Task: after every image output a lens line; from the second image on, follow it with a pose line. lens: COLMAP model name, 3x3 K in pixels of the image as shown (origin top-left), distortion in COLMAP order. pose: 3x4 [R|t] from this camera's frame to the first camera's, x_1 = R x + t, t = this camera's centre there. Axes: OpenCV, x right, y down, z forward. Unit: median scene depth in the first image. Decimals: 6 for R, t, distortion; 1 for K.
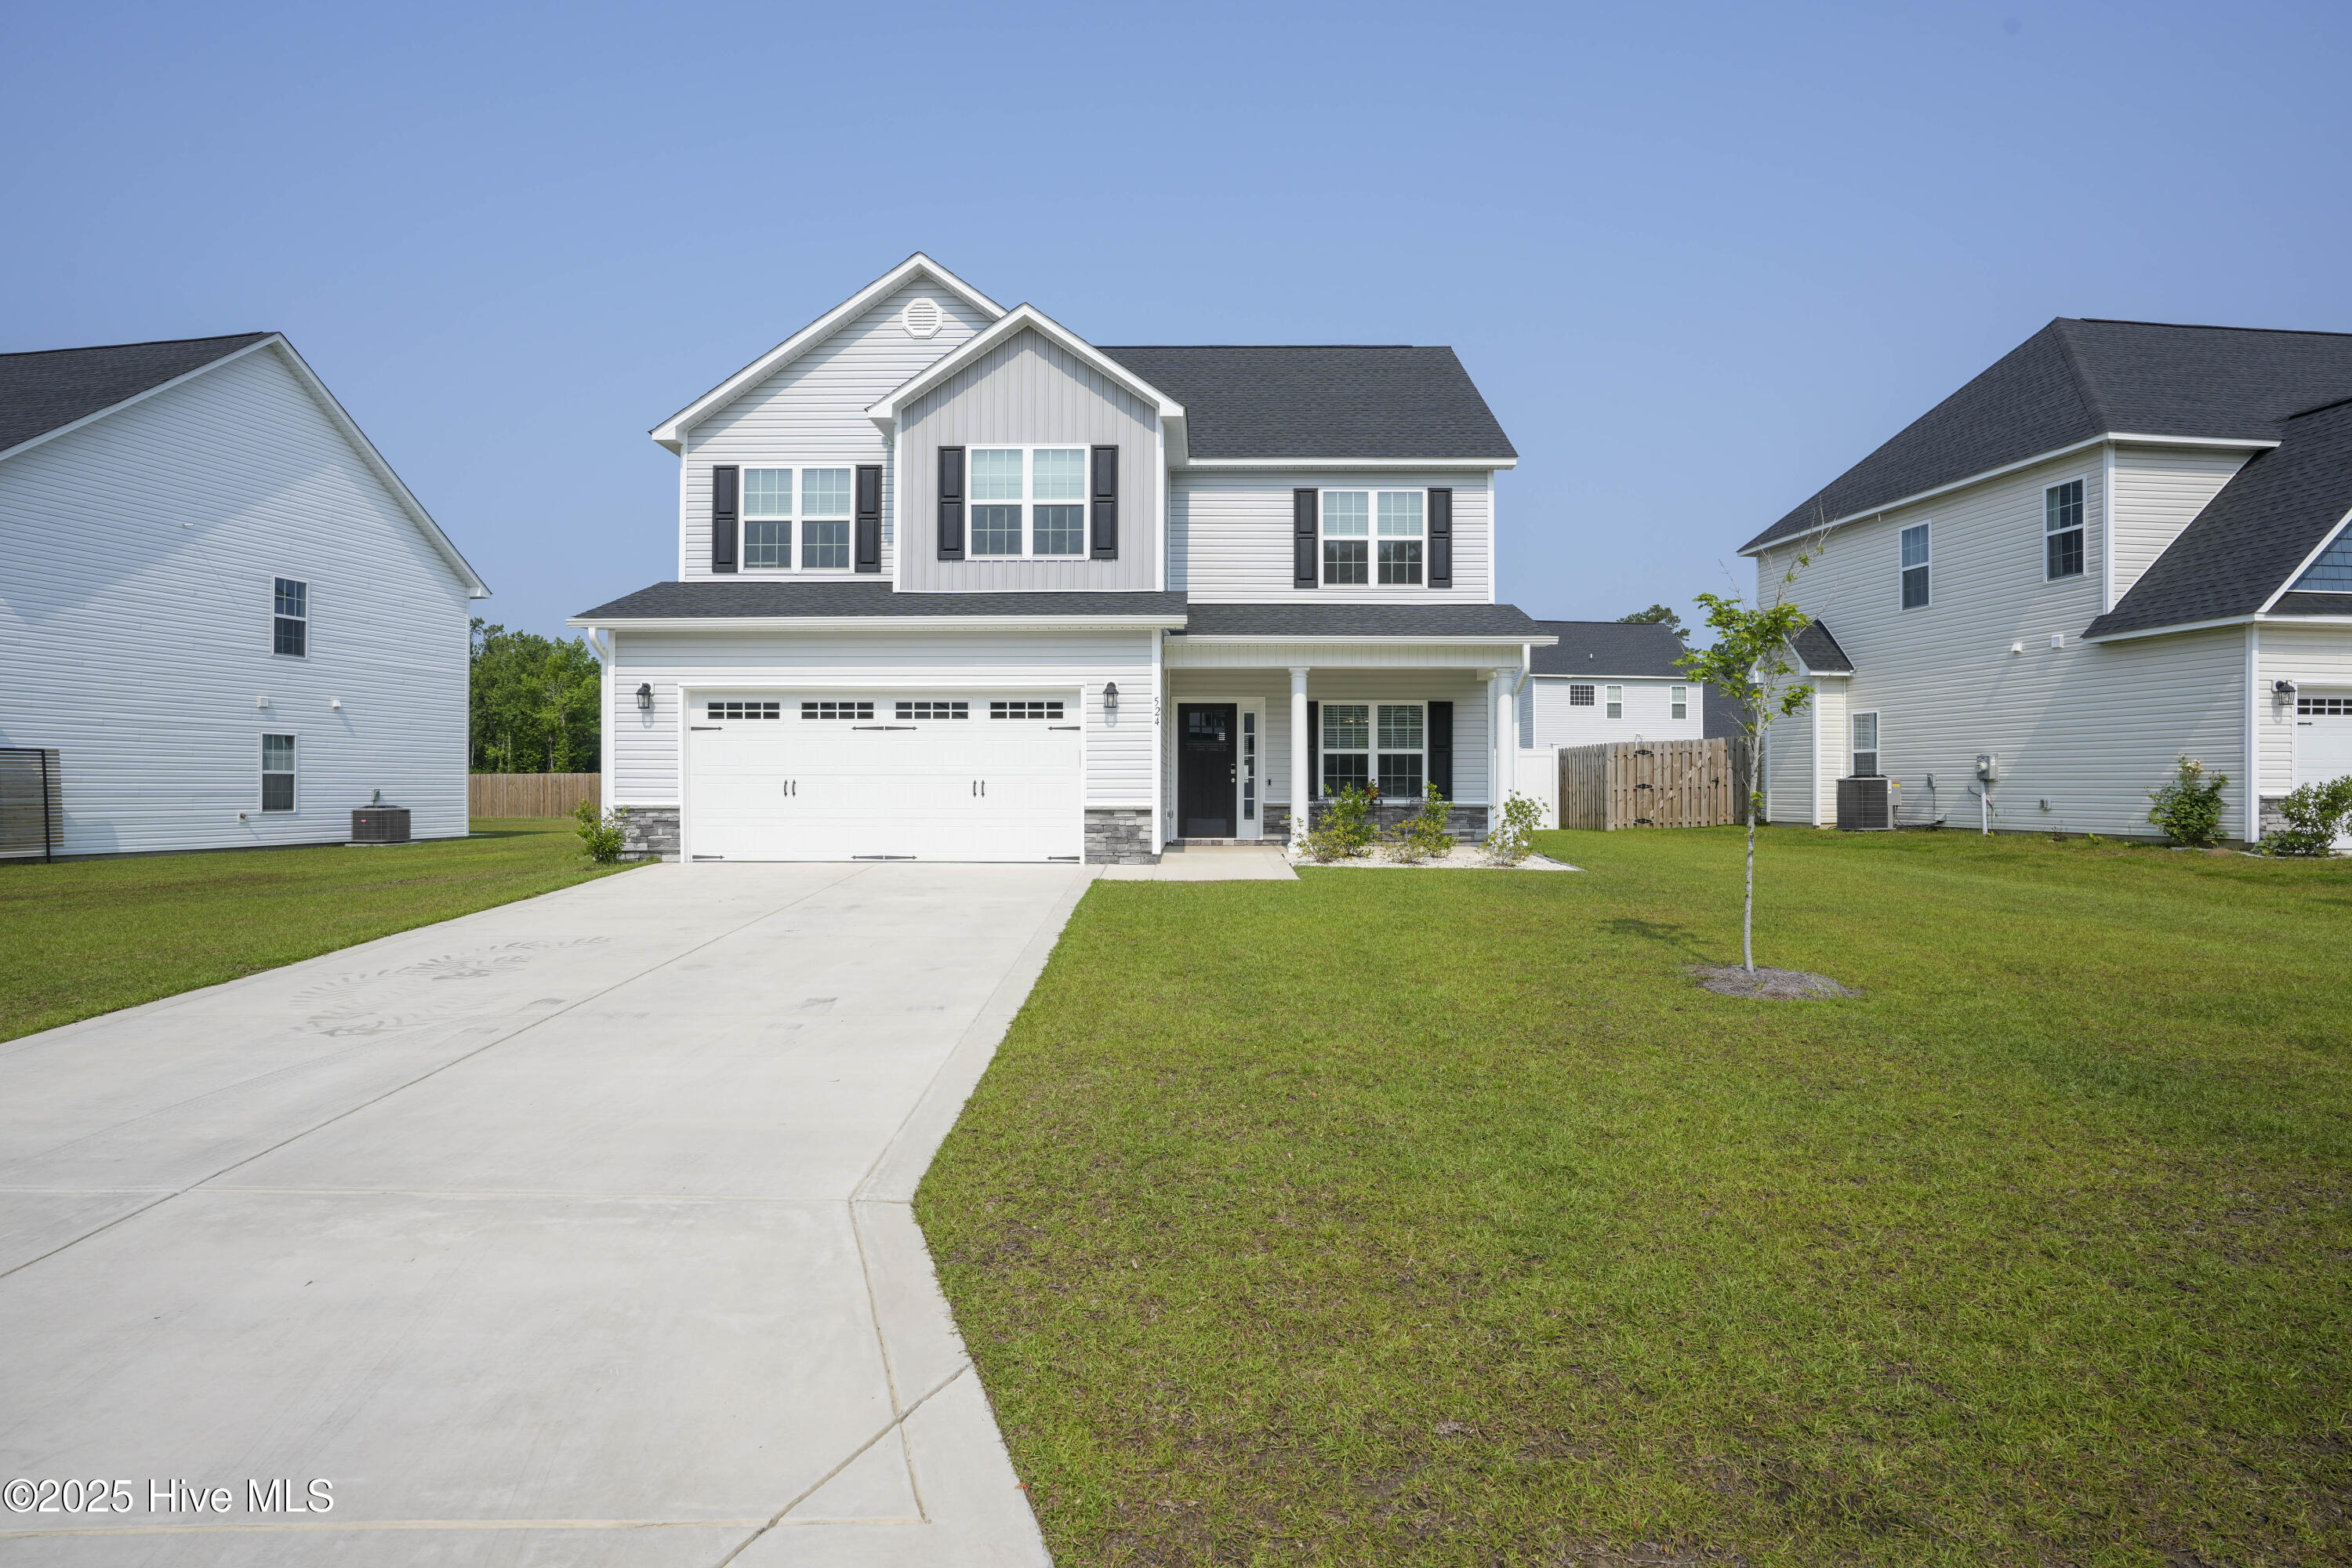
lens RADIAL K [[1299.5, 0, 1176.4], [0, 1299.5, 788.3], [0, 0, 1]] dist [-0.028549, 0.010398]
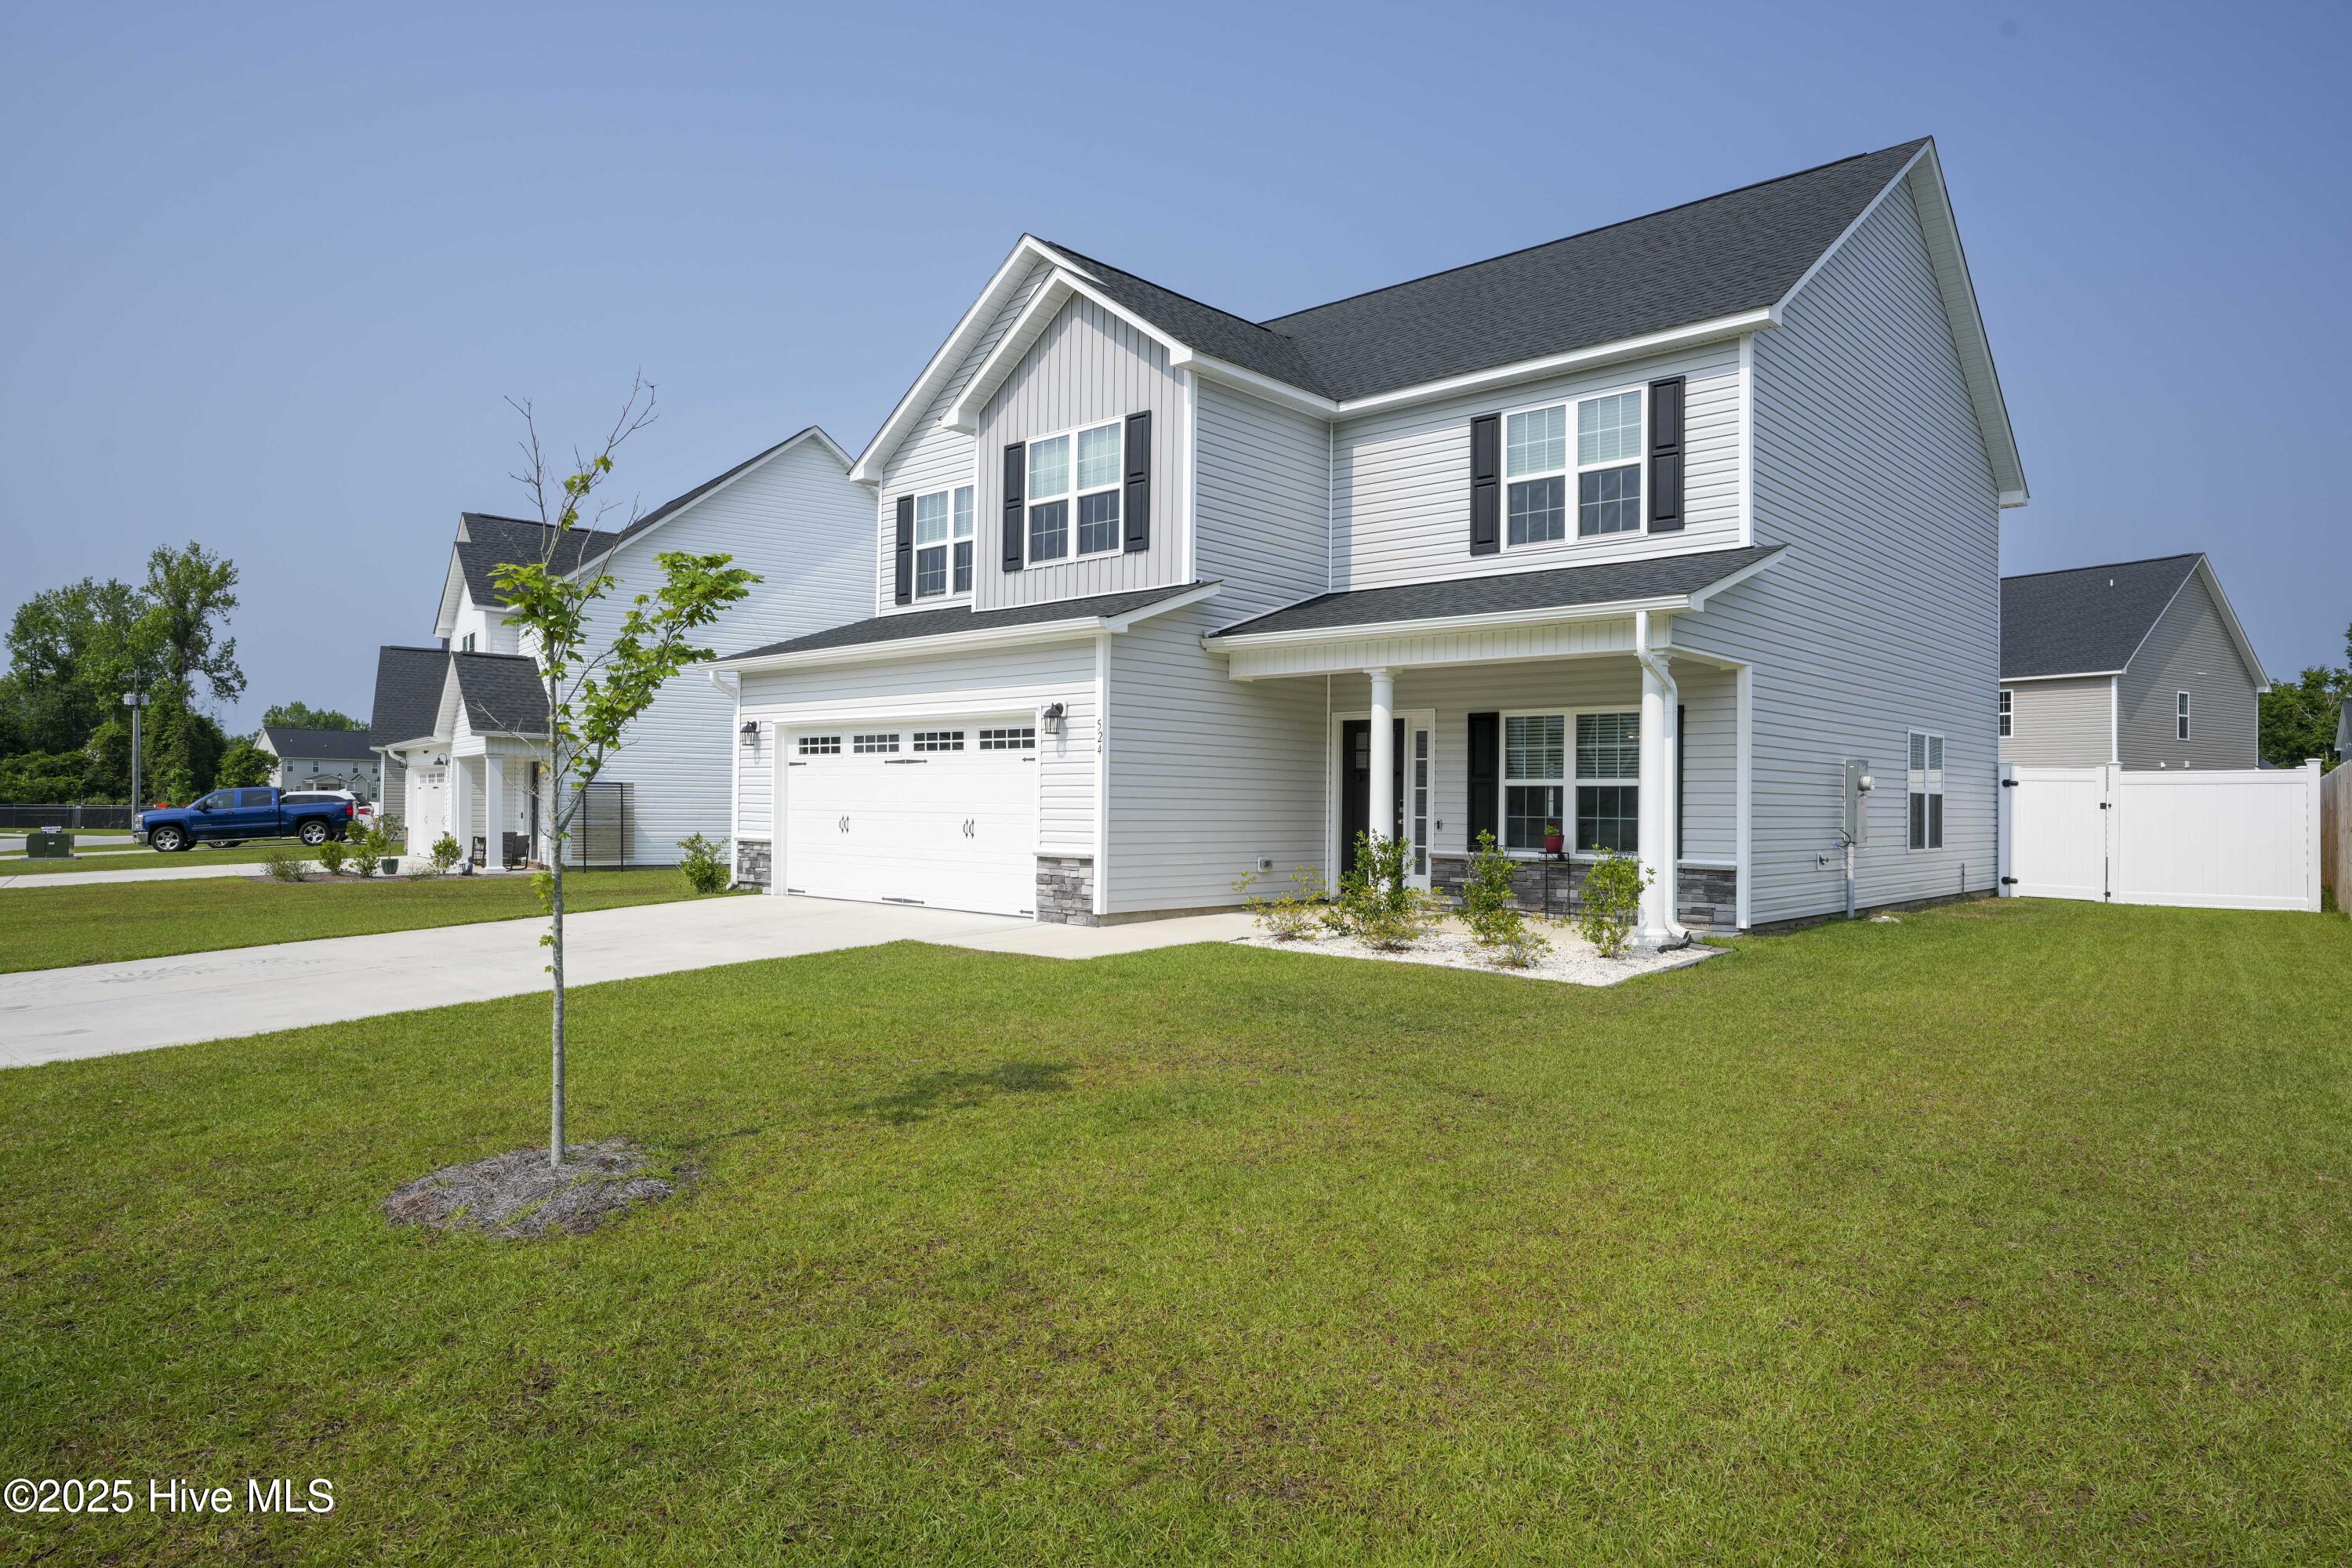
lens RADIAL K [[1407.0, 0, 1188.7], [0, 1407.0, 785.1], [0, 0, 1]] dist [-0.004895, 0.001115]
pose [[0.751931, -0.000948, -0.659242, 0.527117], [-0.010141, 0.999864, -0.013005, -0.016335], [0.659164, 0.016464, 0.751819, 0.335662]]
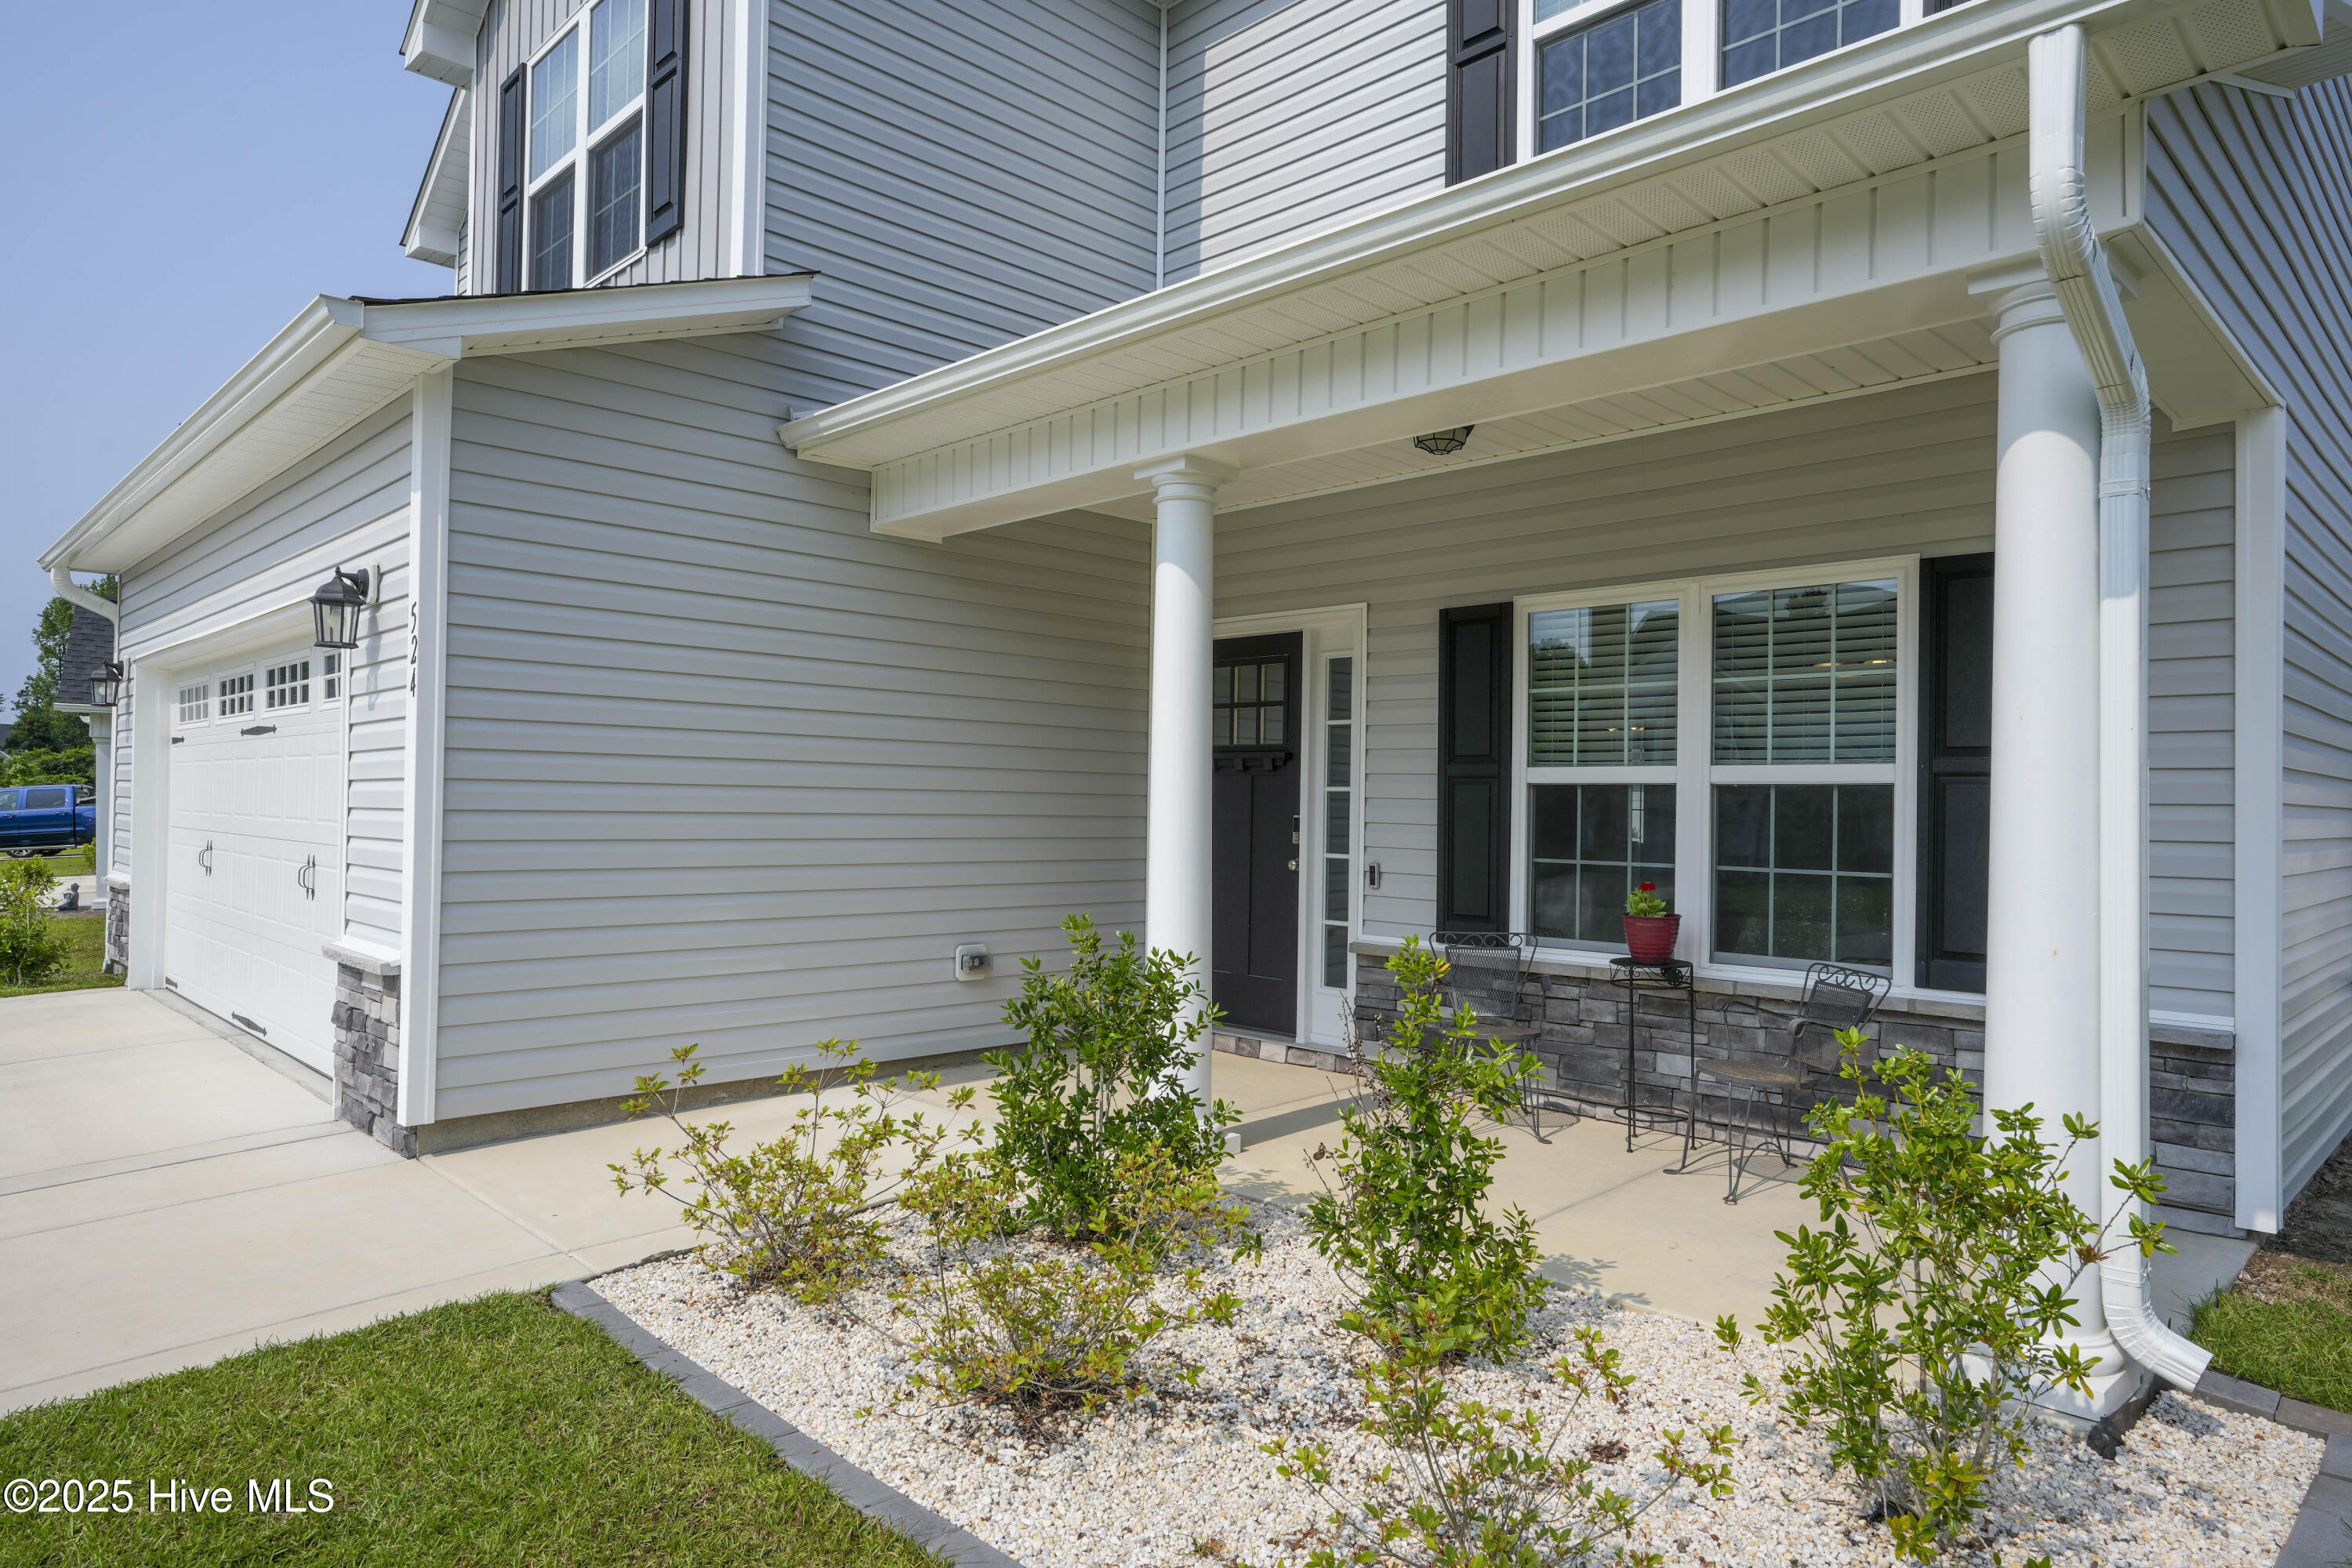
lens RADIAL K [[1407.0, 0, 1176.4], [0, 1407.0, 782.0], [0, 0, 1]] dist [-0.004895, 0.001115]
pose [[0.710736, -0.001190, -0.703458, 0.297365], [-0.013693, 0.999786, -0.015526, -0.022654], [0.703325, 0.020667, 0.710568, 0.784420]]
